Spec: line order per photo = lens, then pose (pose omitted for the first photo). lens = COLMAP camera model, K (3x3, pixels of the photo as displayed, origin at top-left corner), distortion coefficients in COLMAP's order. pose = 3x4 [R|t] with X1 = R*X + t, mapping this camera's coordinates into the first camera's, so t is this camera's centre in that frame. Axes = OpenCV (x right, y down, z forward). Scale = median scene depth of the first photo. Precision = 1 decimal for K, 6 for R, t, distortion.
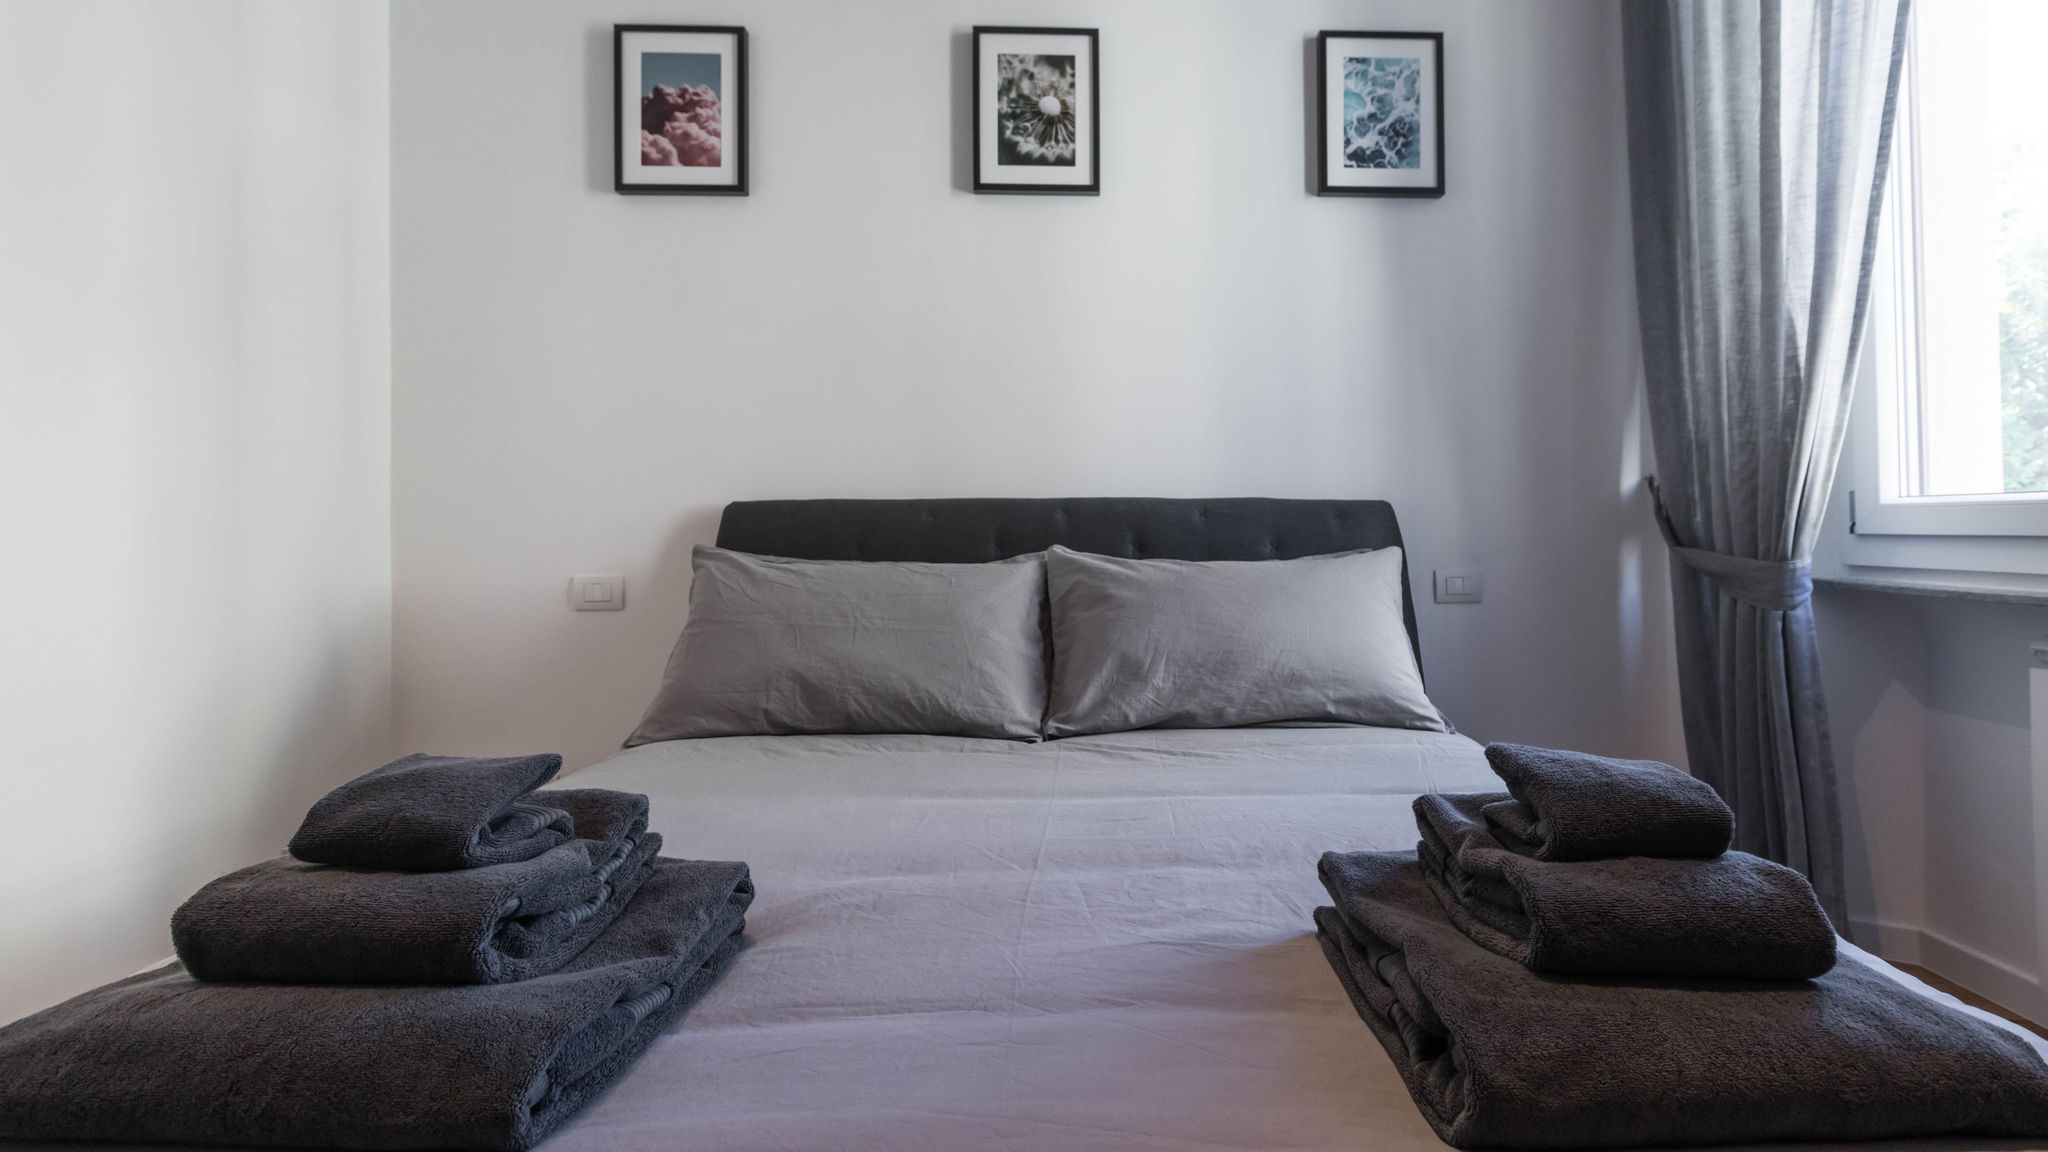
lens RADIAL K [[917.1, 0, 1028.5], [0, 917.1, 504.3], [0, 0, 1]] dist [0.005314, 0.000282]
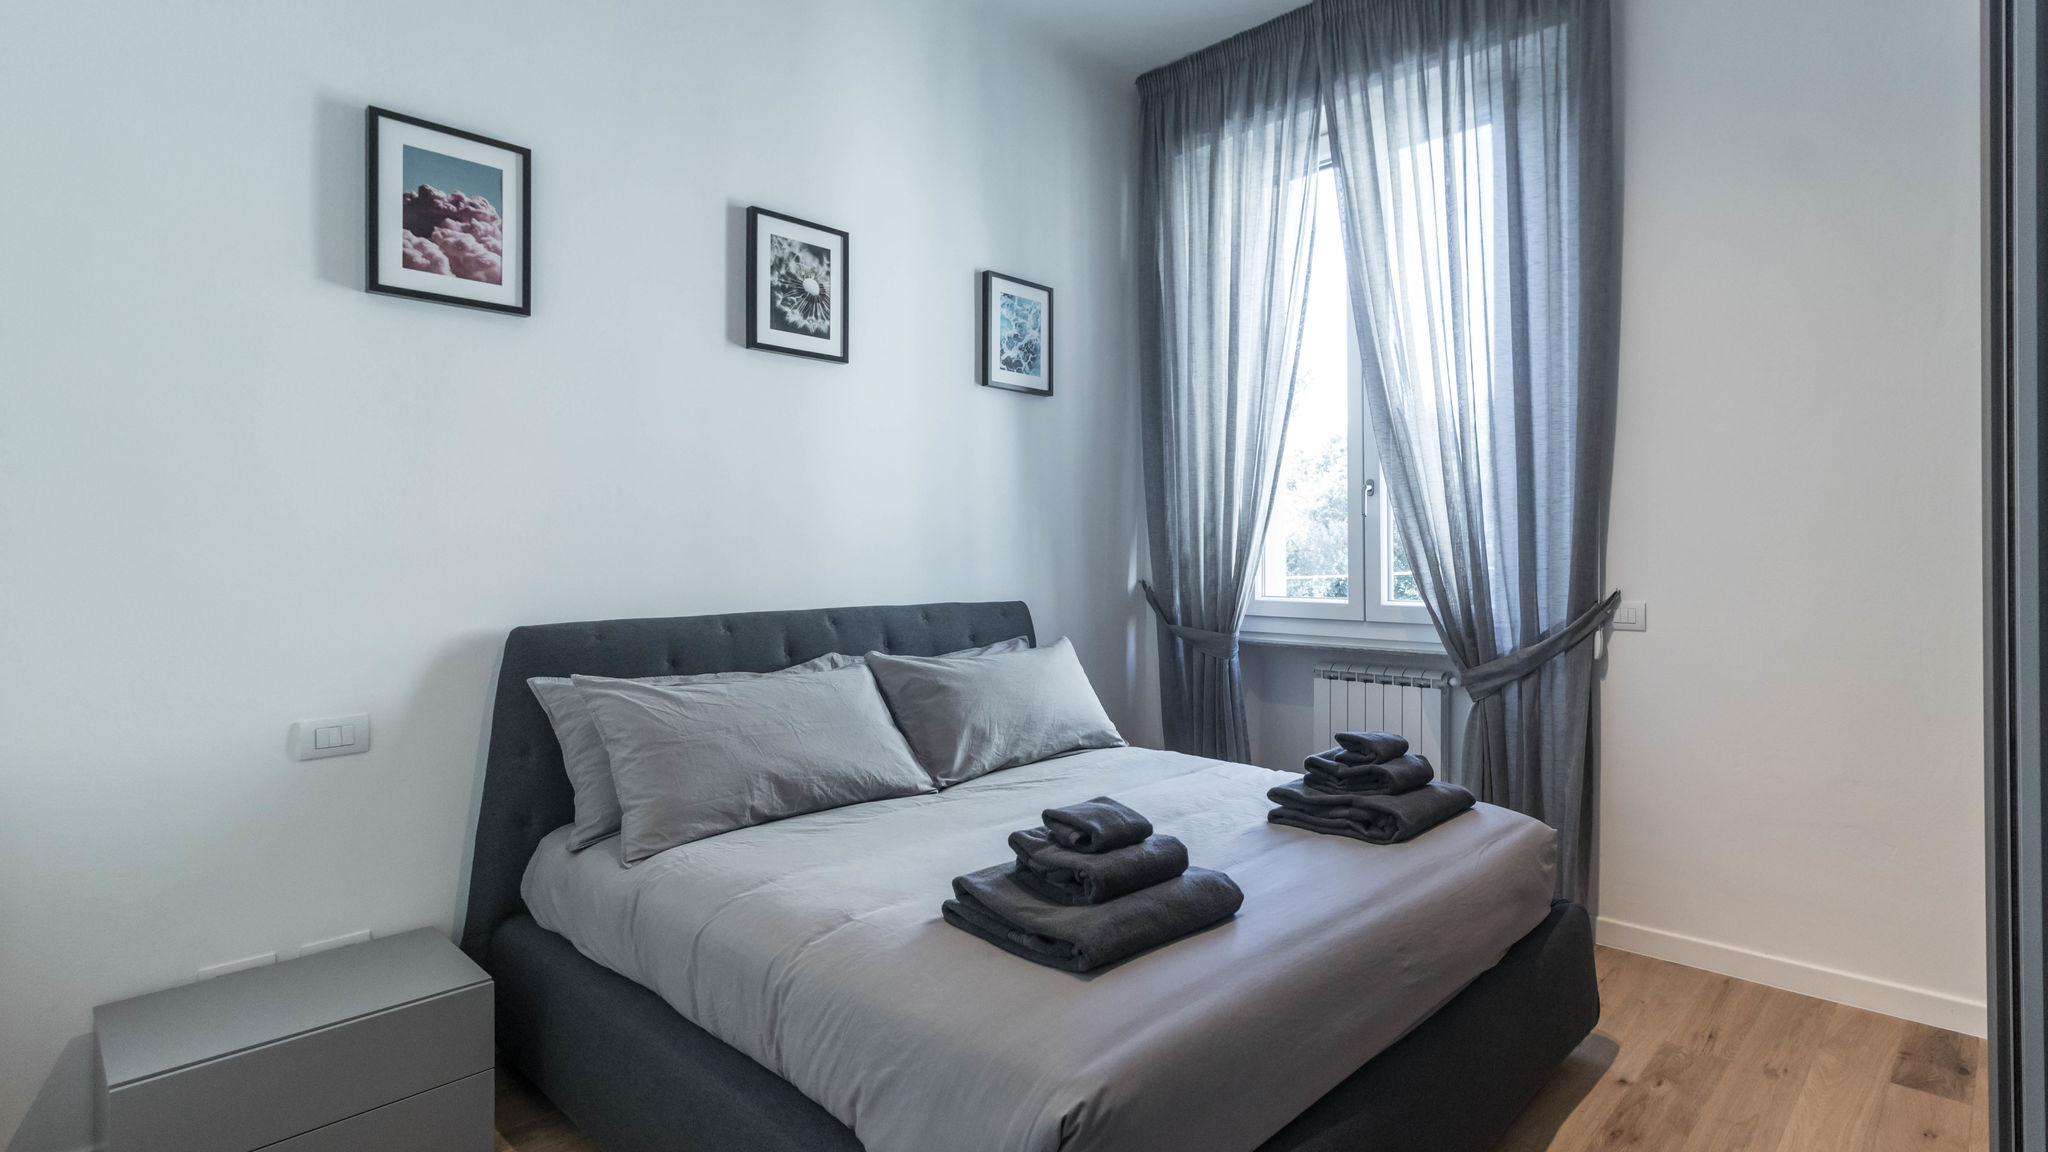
lens RADIAL K [[1021.2, 0, 1024.0], [0, 1021.2, 576.0], [0, 0, 1]] dist [-0.000332, -0.000381]
pose [[0.728867, -0.026505, 0.684142, -0.704823], [0.001174, 0.999297, 0.037465, -0.102652], [-0.684654, -0.026504, 0.728386, -0.184365]]
